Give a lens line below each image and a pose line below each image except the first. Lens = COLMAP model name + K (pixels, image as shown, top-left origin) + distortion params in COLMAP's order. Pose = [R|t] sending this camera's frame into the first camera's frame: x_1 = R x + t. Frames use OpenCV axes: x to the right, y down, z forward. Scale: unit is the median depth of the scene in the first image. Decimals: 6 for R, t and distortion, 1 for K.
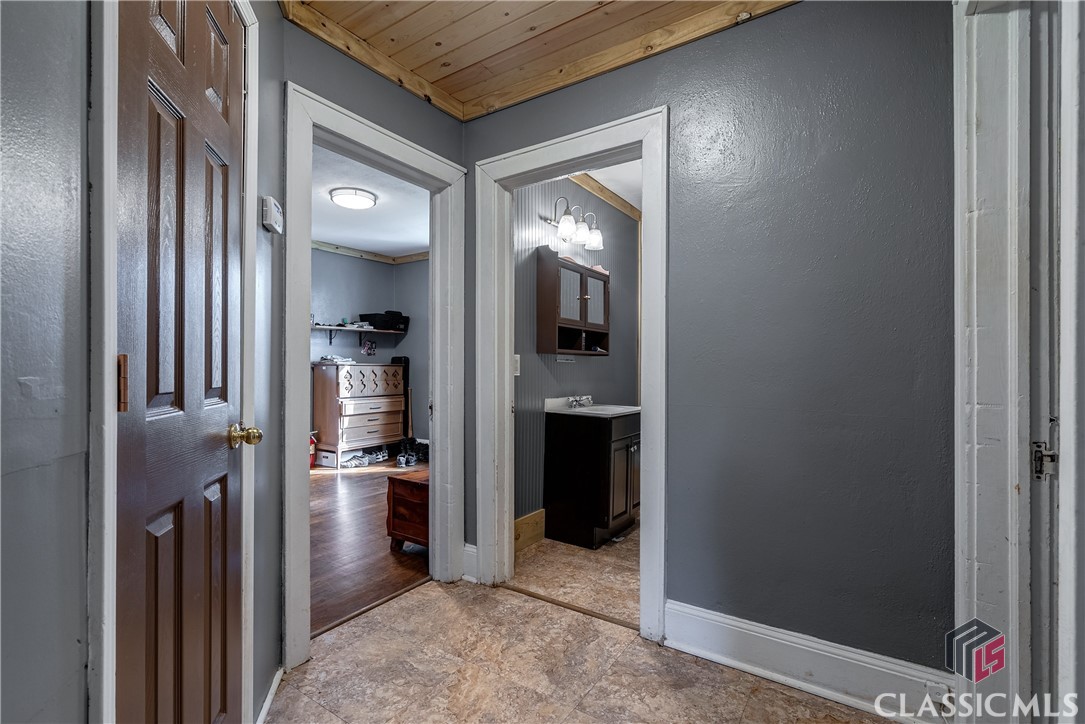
lens RADIAL K [[488.8, 0, 541.0], [0, 488.8, 362.0], [0, 0, 1]] dist [-0.000963, -0.000078]
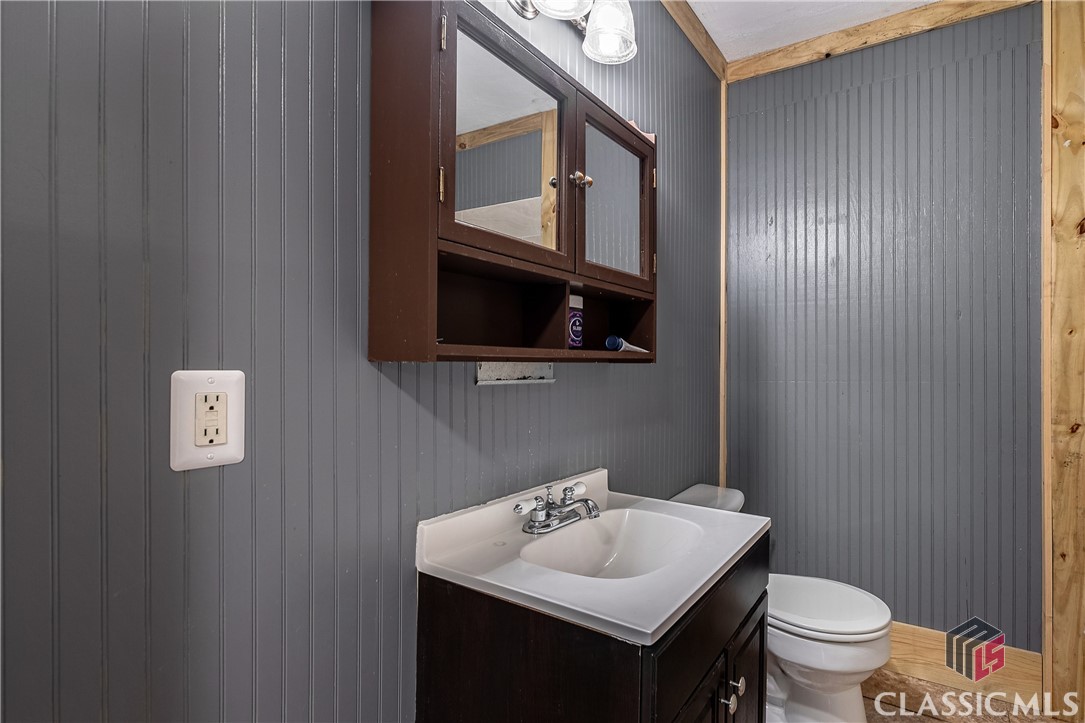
lens RADIAL K [[488.8, 0, 541.6], [0, 488.8, 365.1], [0, 0, 1]] dist [-0.000963, -0.000078]
pose [[0.994450, -0.004496, -0.105114, 0.098999], [0.005016, 0.999976, 0.004681, -0.013979], [0.105091, -0.005182, 0.994449, 0.668980]]
